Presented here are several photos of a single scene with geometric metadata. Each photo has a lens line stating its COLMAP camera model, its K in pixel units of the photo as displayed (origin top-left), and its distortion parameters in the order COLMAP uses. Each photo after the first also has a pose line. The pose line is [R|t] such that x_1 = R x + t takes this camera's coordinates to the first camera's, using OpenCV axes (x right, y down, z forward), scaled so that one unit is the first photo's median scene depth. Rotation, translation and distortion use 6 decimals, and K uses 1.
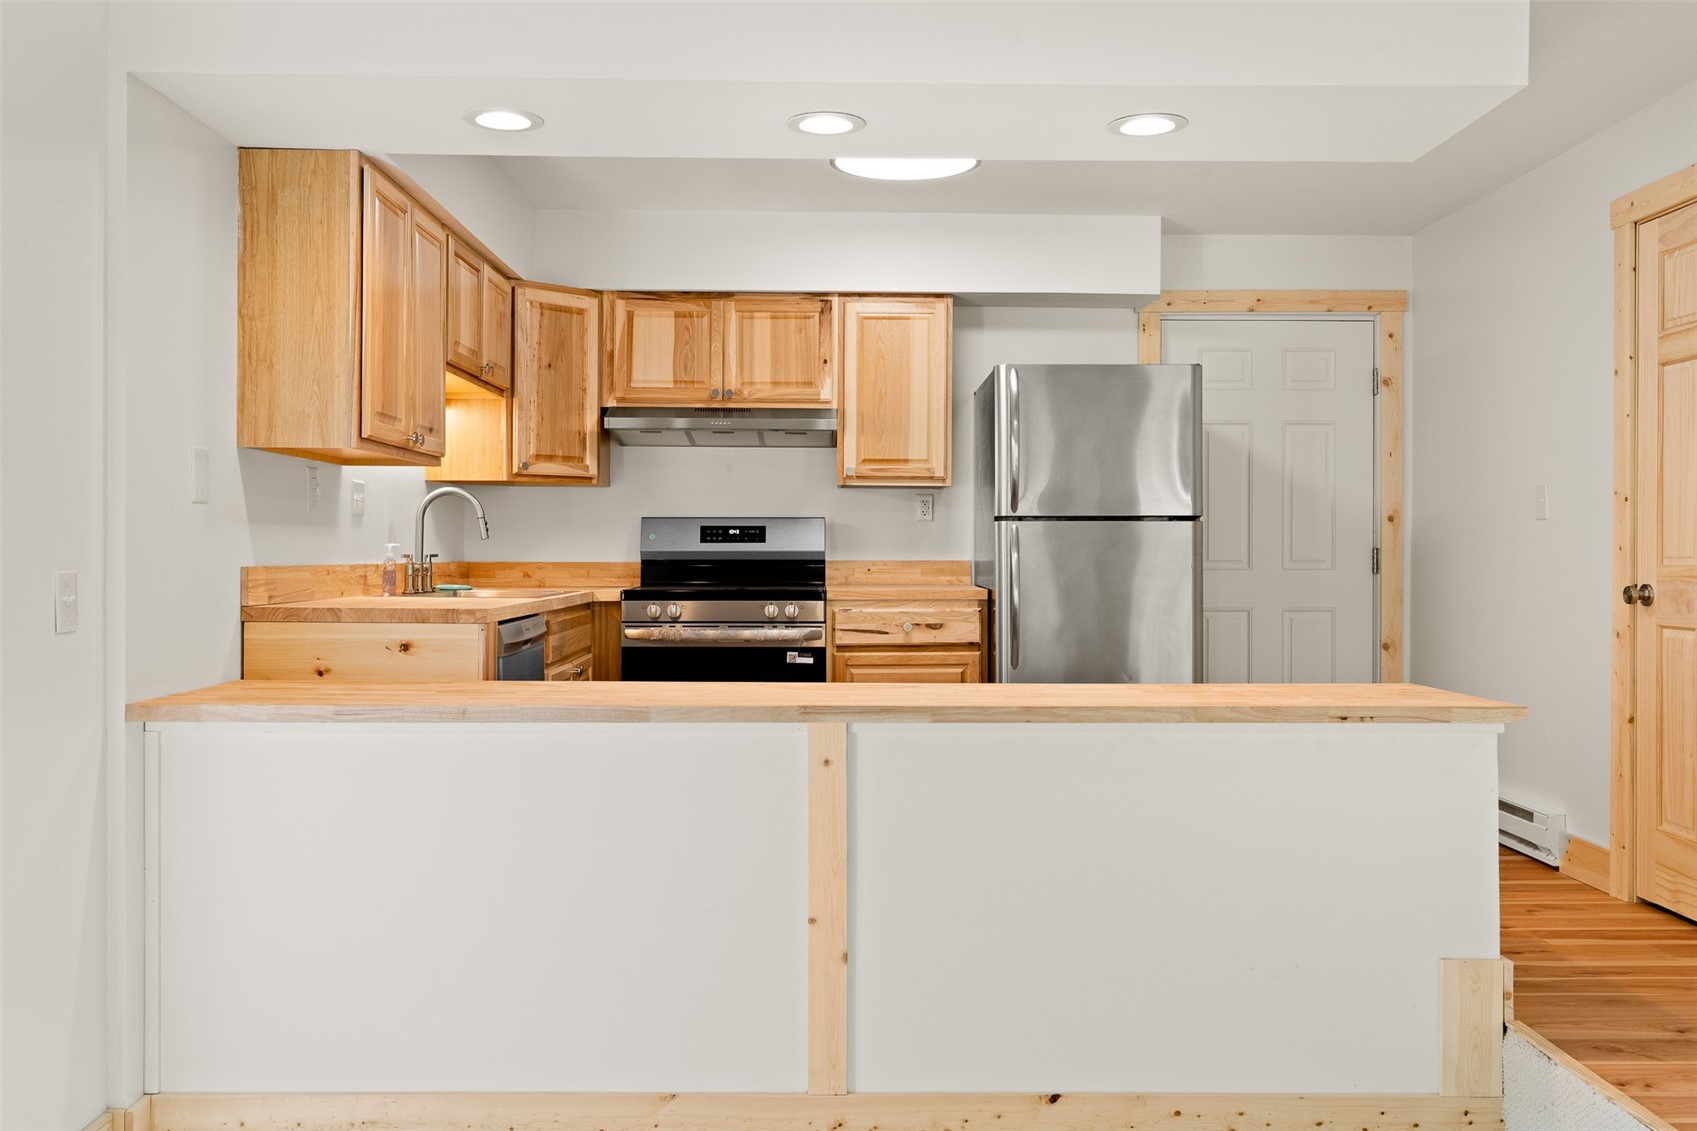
lens RADIAL K [[1481.7, 0, 843.7], [0, 1481.7, 554.1], [0, 0, 1]] dist [0.004722, 0.000454]
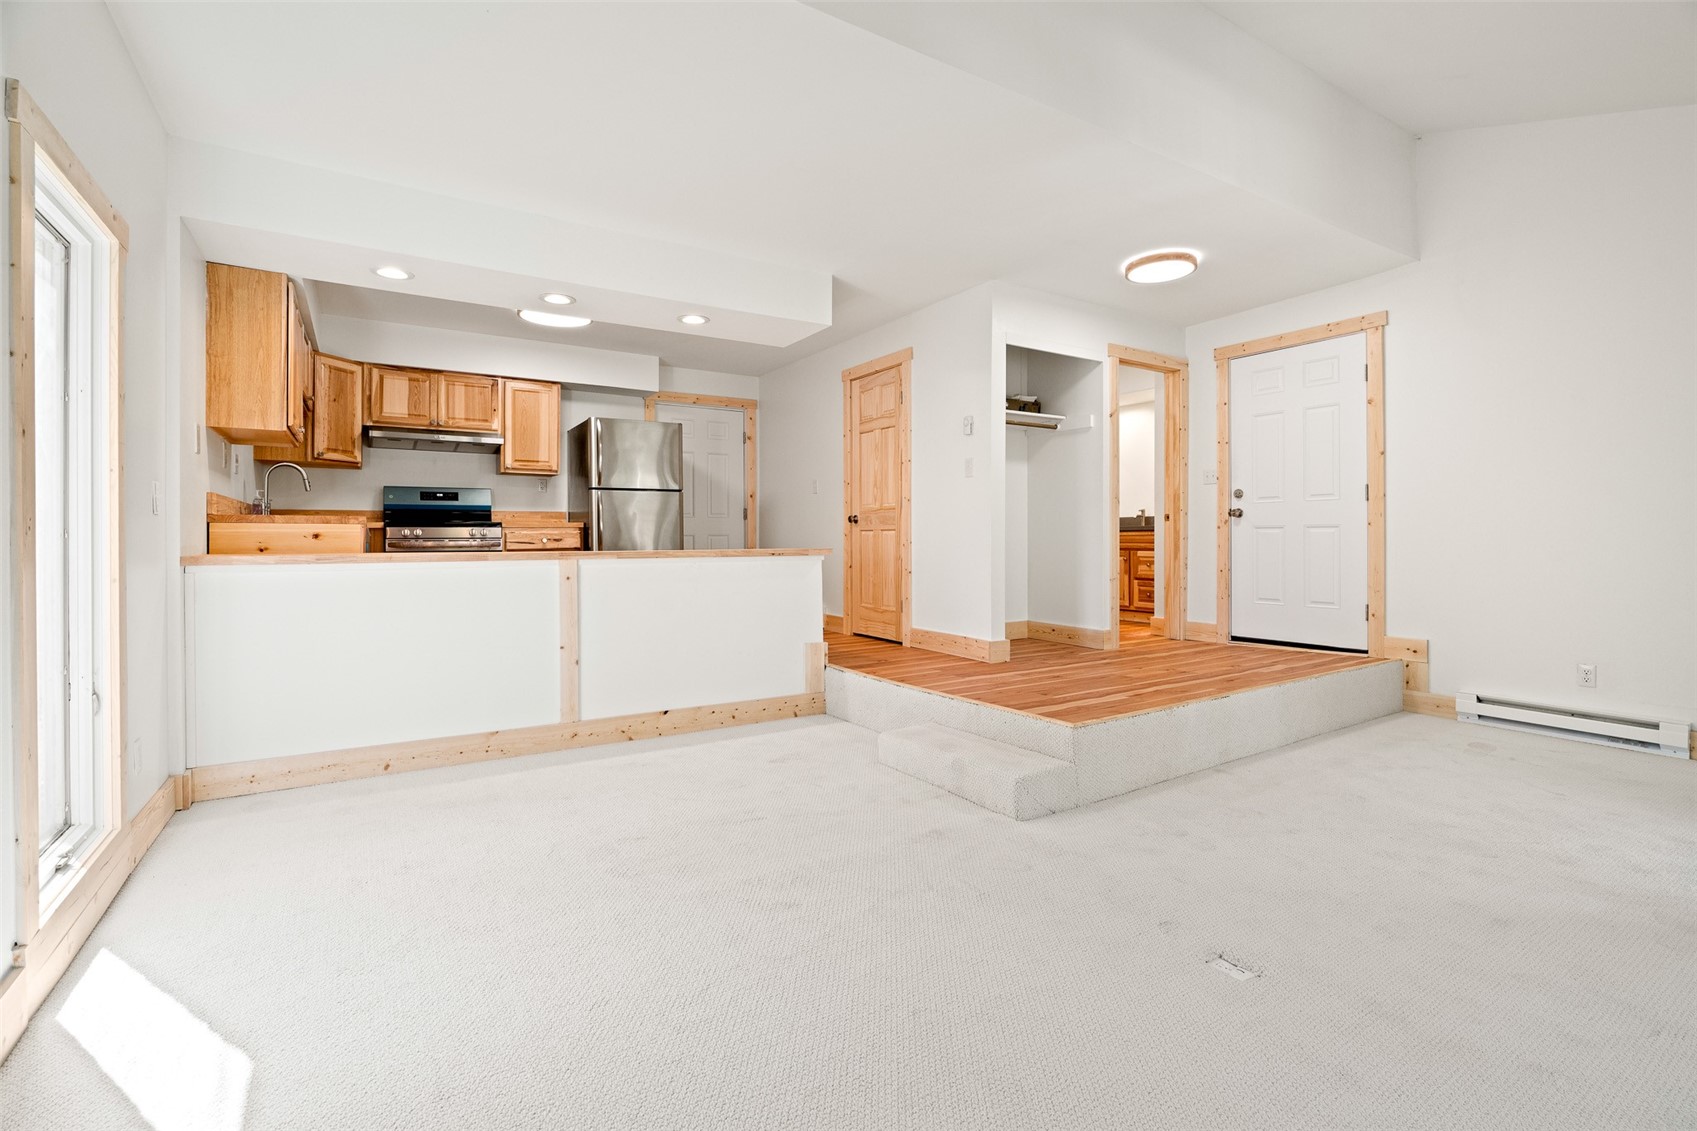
lens RADIAL K [[779.3, 0, 854.9], [0, 779.3, 535.7], [0, 0, 1]] dist [-0.014275, 0.005744]
pose [[0.849222, -0.004640, 0.528016, -0.156062], [0.007503, 0.999966, -0.003281, 0.047408], [-0.527983, 0.006748, 0.849228, -0.148706]]
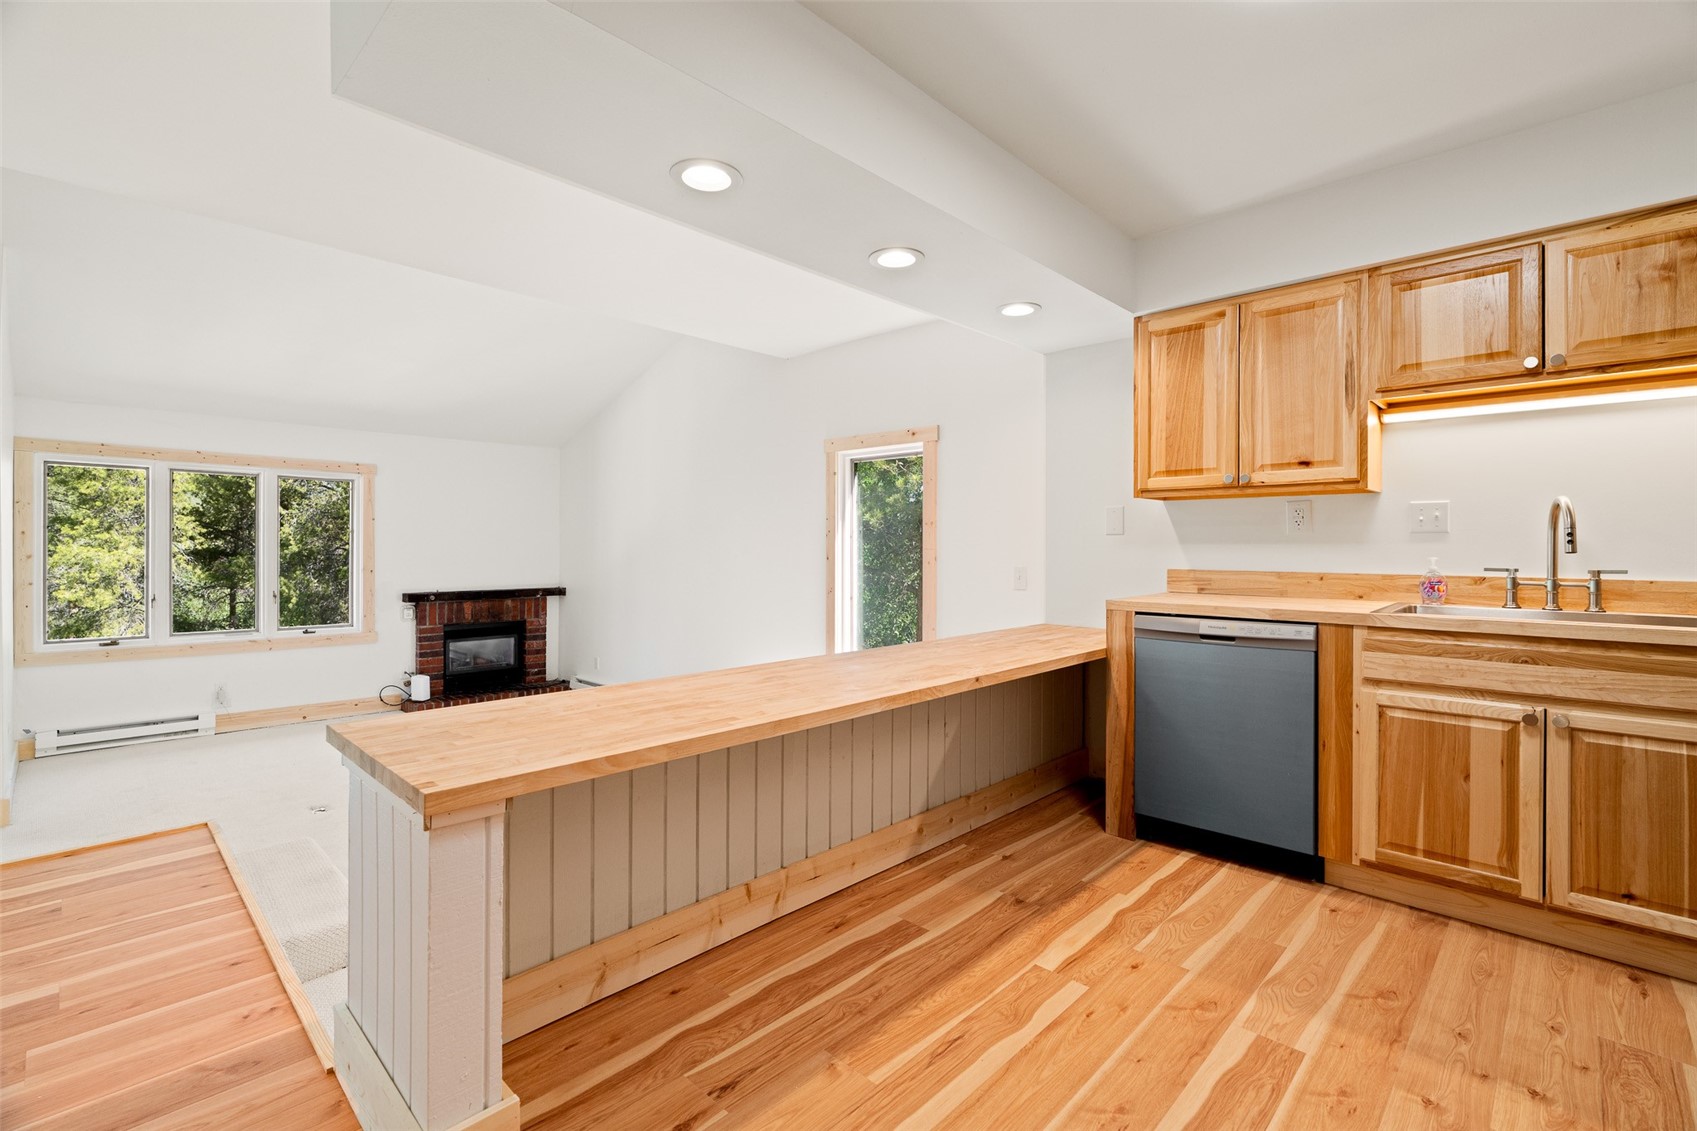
lens RADIAL K [[765.1, 0, 853.1], [0, 765.1, 549.0], [0, 0, 1]] dist [-0.005022, 0.000991]
pose [[-0.698816, -0.003926, -0.715290, 0.327223], [-0.007353, 0.999972, 0.001695, -0.009110], [0.715263, 0.006445, -0.698825, 0.902916]]
